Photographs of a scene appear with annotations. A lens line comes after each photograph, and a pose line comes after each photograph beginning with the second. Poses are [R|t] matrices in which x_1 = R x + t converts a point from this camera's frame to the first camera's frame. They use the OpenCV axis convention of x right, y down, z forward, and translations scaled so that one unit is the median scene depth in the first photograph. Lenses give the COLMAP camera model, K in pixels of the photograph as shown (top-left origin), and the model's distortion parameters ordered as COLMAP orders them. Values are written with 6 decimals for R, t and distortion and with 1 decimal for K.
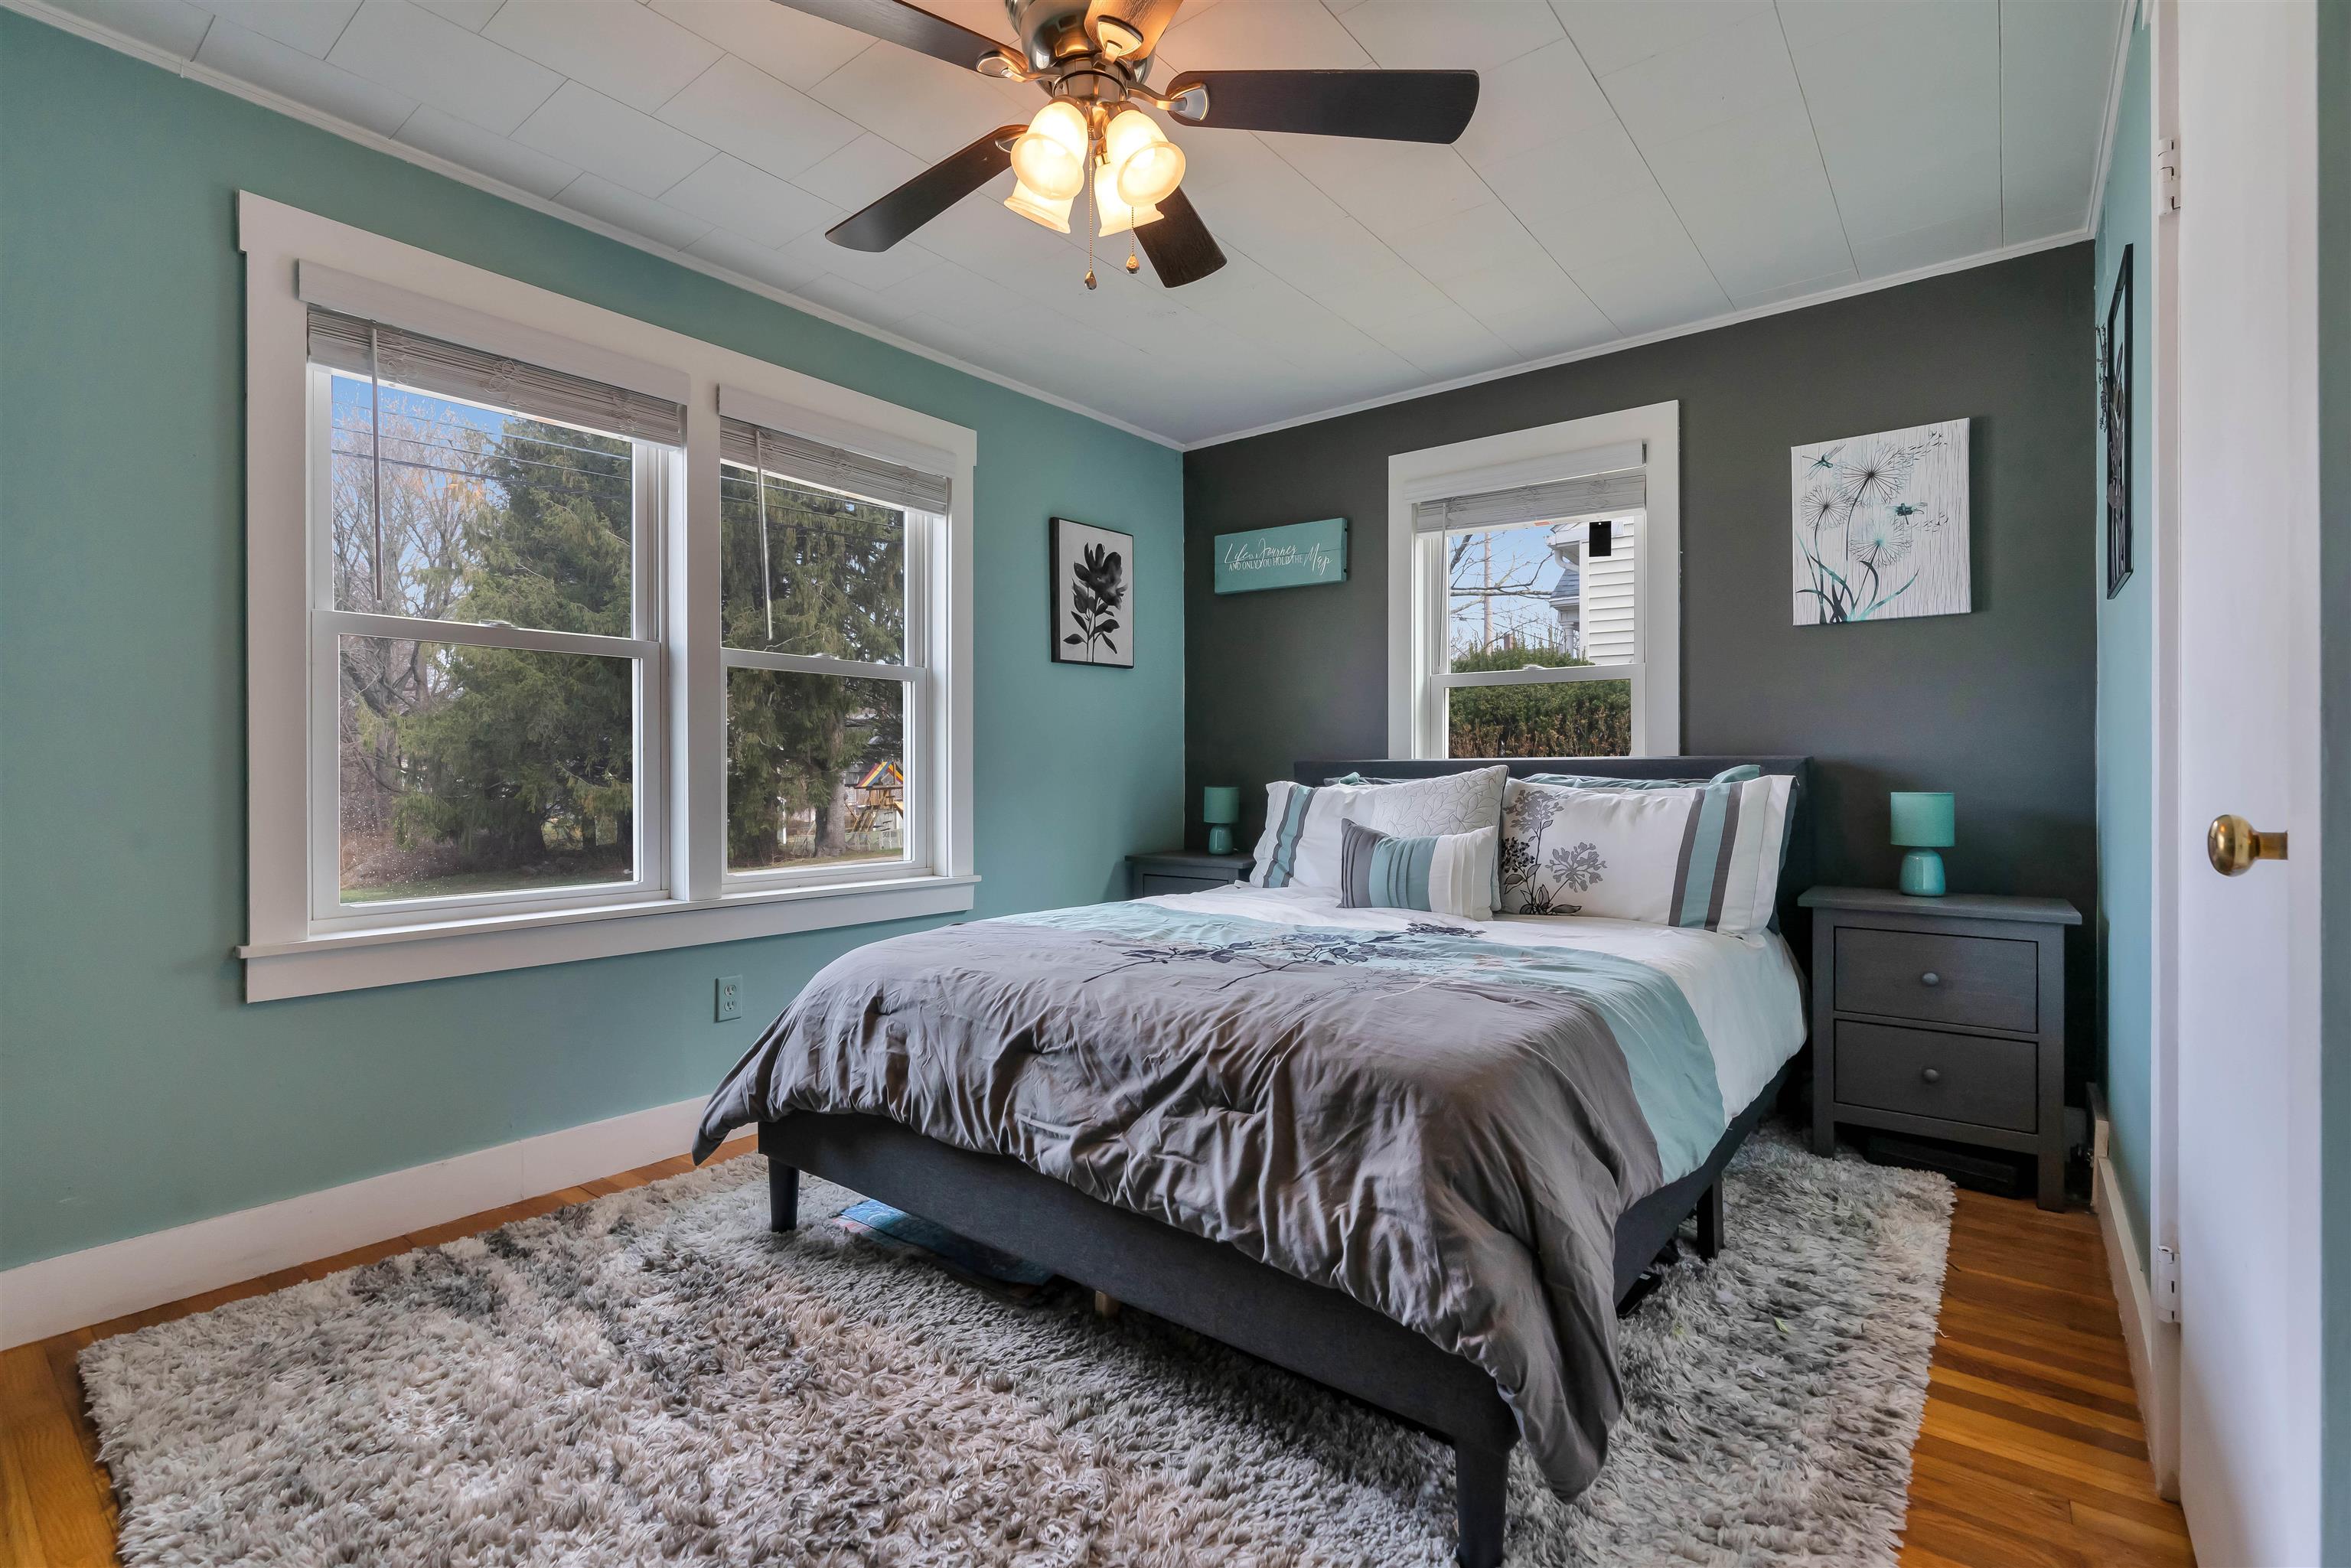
lens RADIAL K [[1054.7, 0, 1183.5], [0, 1054.7, 770.7], [0, 0, 1]] dist [-0.003456, 0.000756]
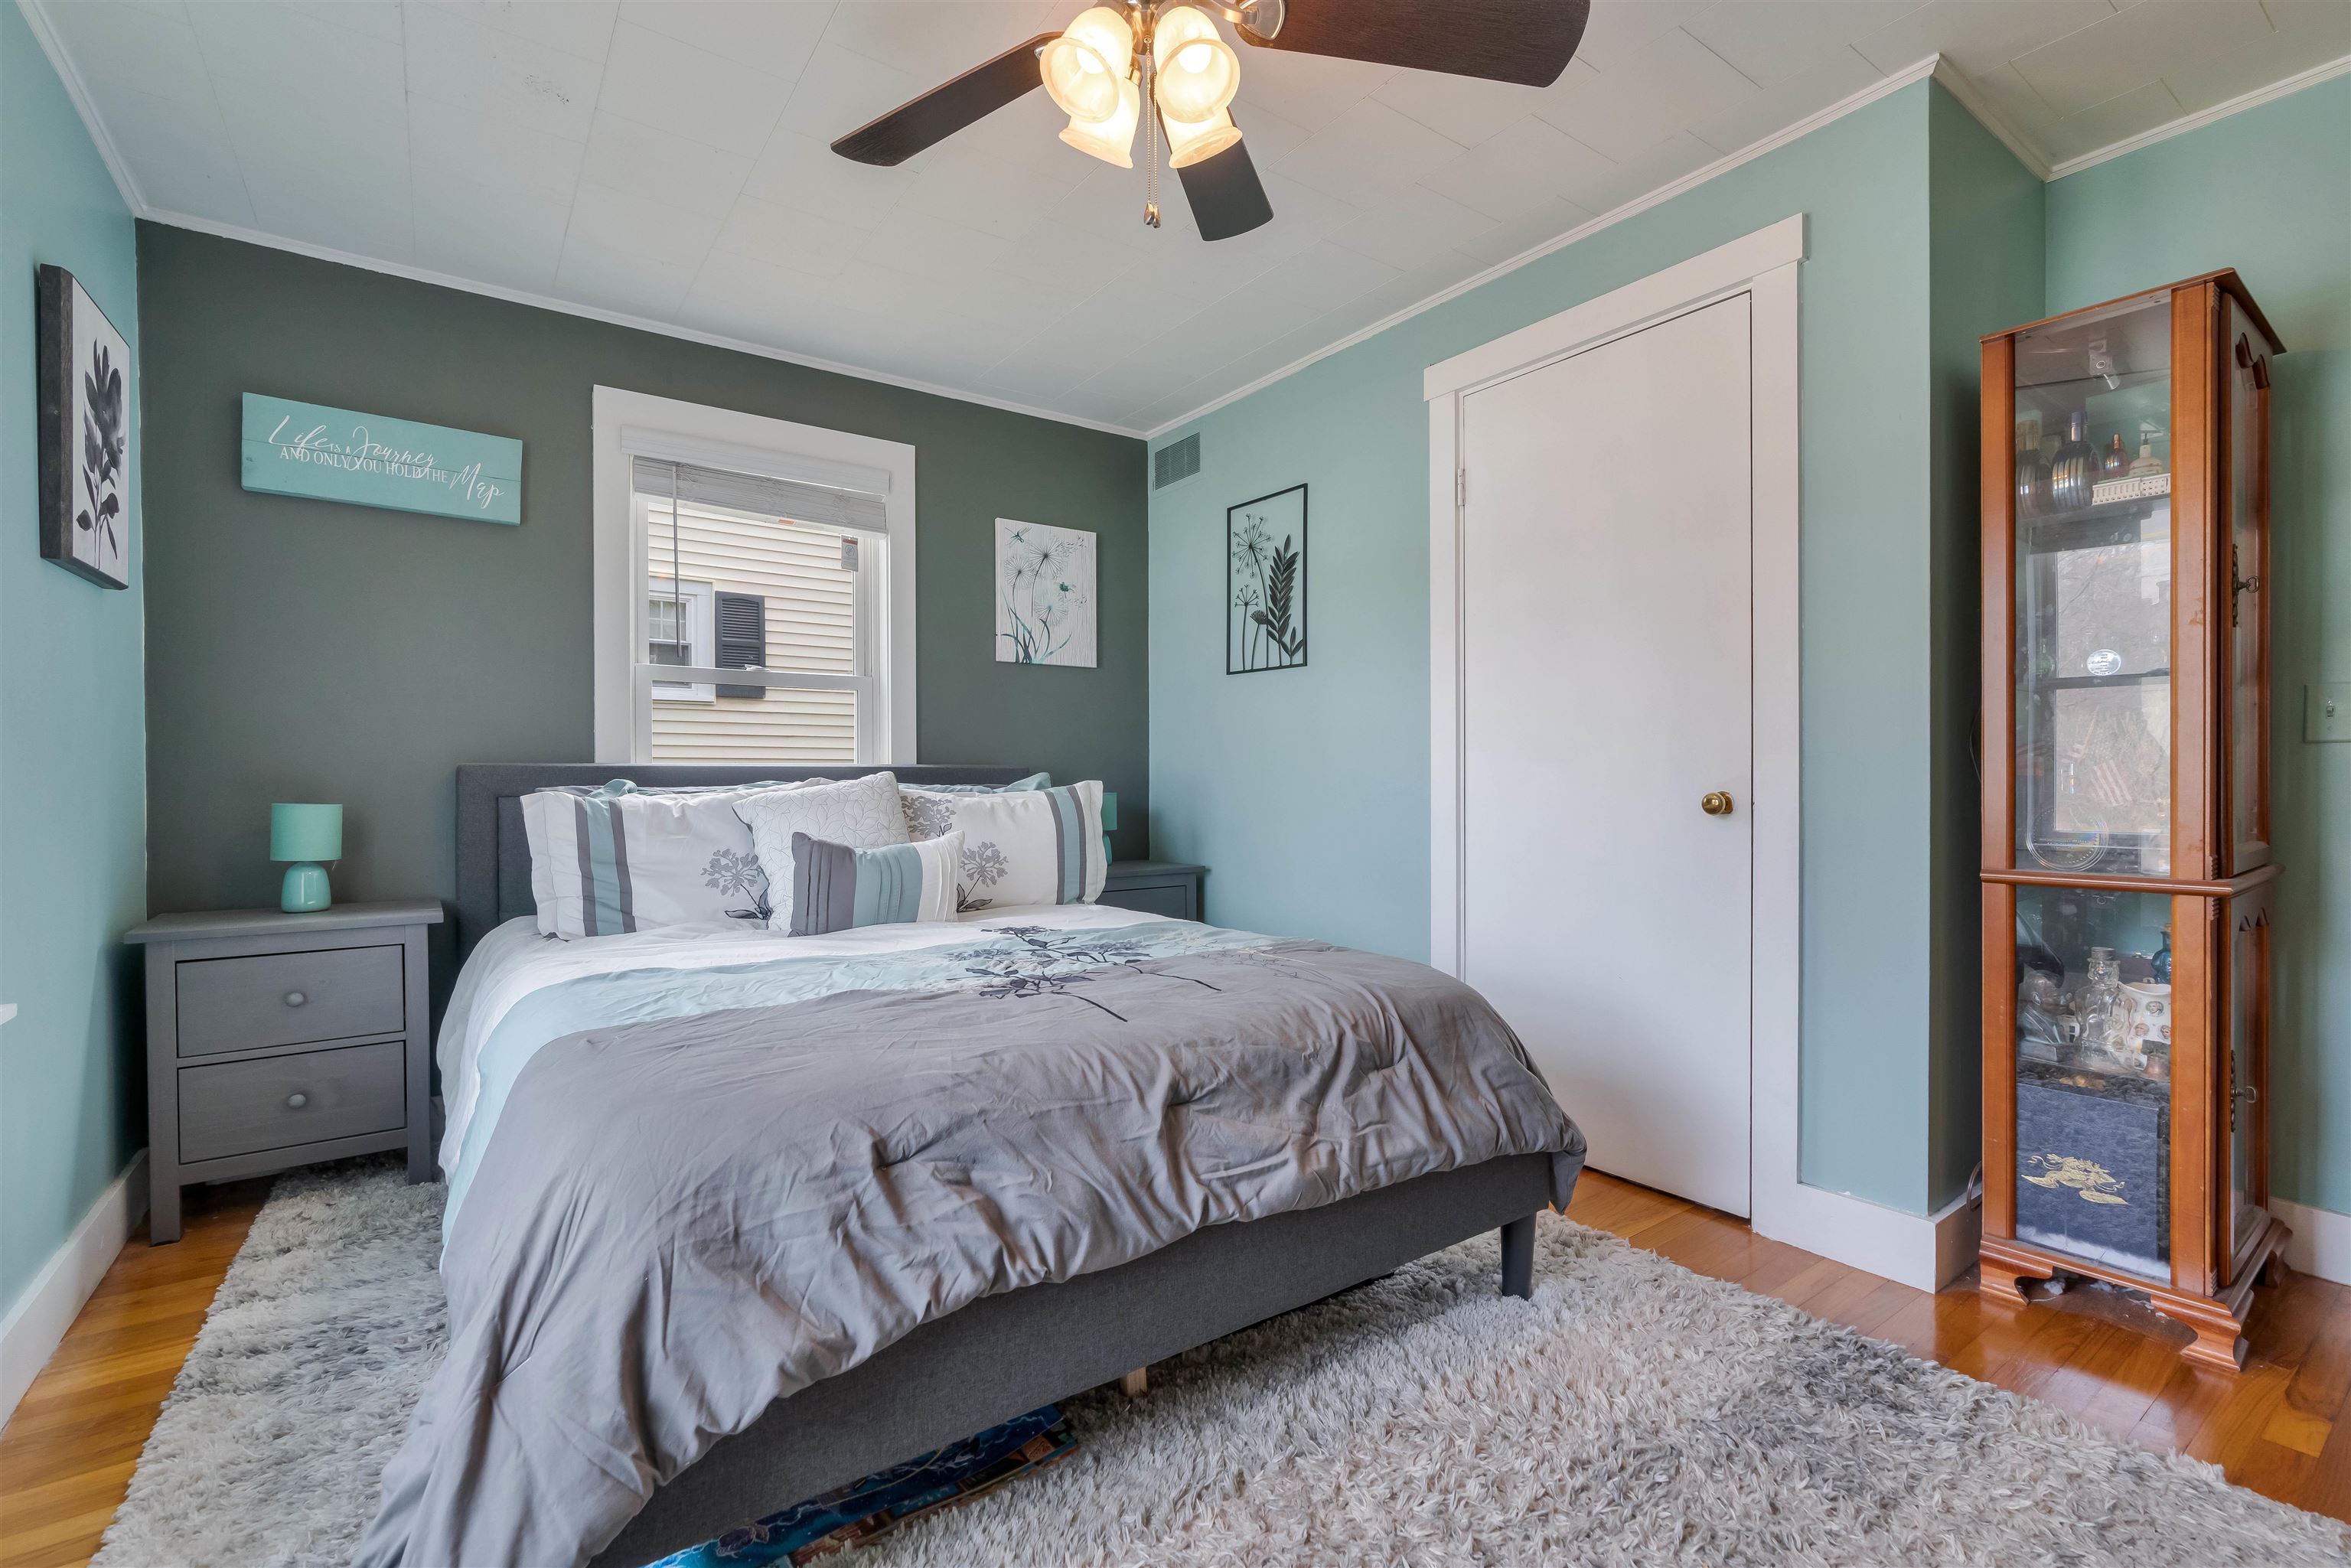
lens RADIAL K [[1054.7, 0, 1183.5], [0, 1054.7, 770.7], [0, 0, 1]] dist [-0.003456, 0.000756]
pose [[0.283479, 0.006722, 0.958955, -0.607339], [0.002980, 0.999964, -0.007891, 0.002895], [-0.958974, 0.005095, 0.283449, 0.477146]]
